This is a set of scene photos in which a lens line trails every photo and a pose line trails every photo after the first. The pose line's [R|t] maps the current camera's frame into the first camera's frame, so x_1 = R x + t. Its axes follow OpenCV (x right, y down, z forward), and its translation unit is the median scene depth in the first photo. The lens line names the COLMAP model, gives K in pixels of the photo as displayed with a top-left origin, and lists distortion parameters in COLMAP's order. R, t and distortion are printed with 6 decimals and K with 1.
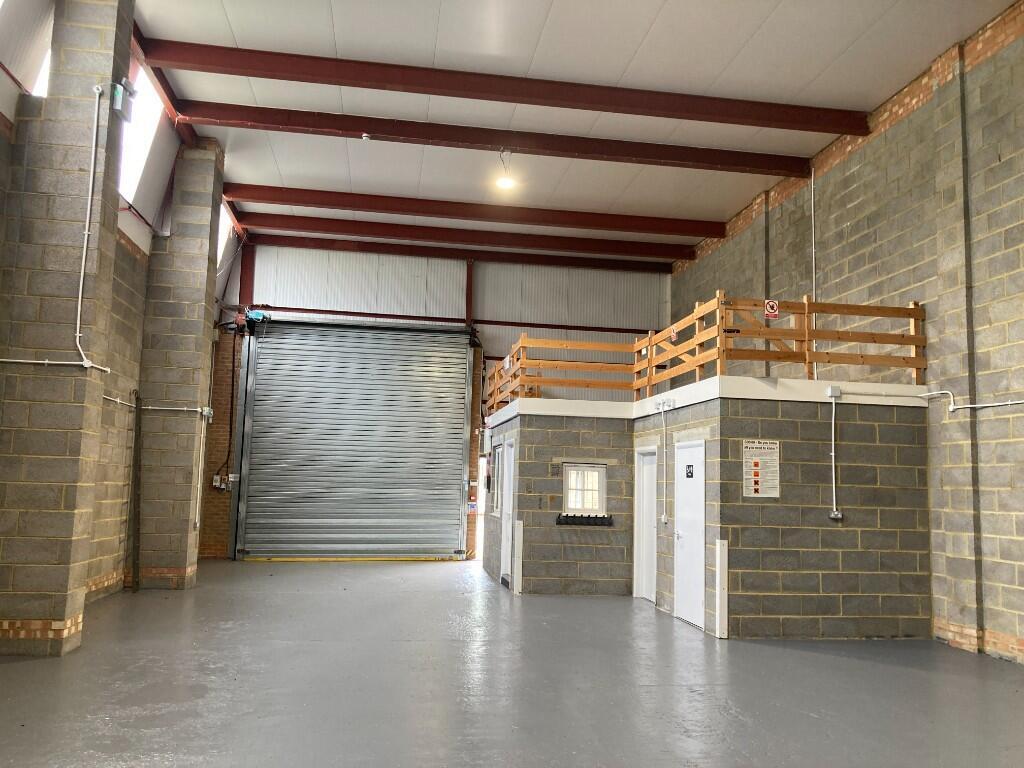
lens RADIAL K [[834.0, 0, 508.0], [0, 834.0, 385.6], [0, 0, 1]] dist [0.105856, -0.147159]
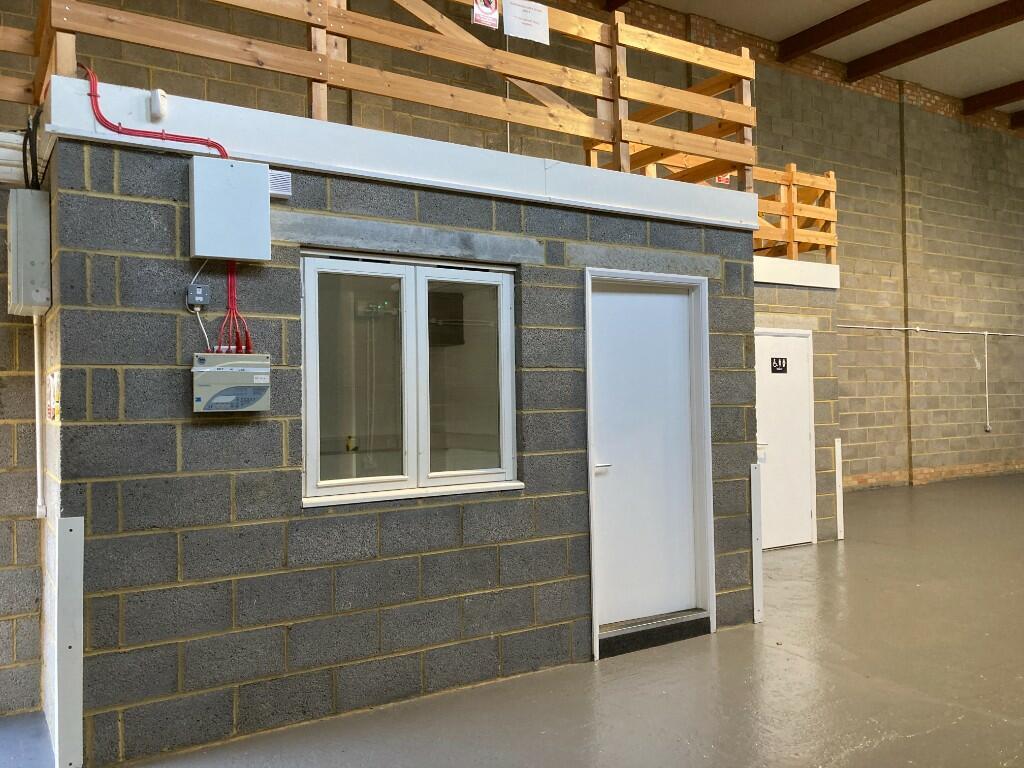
lens RADIAL K [[832.1, 0, 503.1], [0, 832.1, 381.8], [0, 0, 1]] dist [0.023880, -0.009524]
pose [[-0.396335, -0.001836, 0.918104, -0.434561], [-0.102314, 0.993857, -0.042180, 0.185647], [-0.912387, -0.110652, -0.394088, 1.613239]]
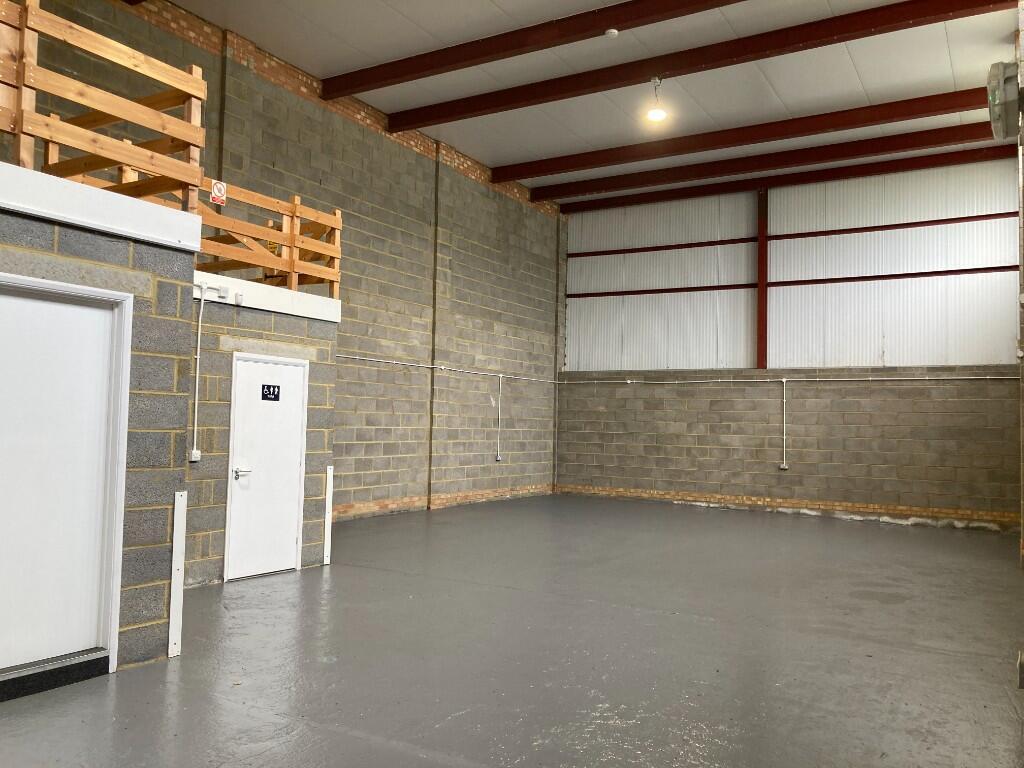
lens RADIAL K [[834.0, 0, 508.0], [0, 834.0, 385.6], [0, 0, 1]] dist [0.105856, -0.147159]
pose [[-0.770670, -0.013458, 0.637092, -0.501236], [-0.117554, 0.985621, -0.121381, 0.173612], [-0.626298, -0.168437, -0.761170, 1.530062]]
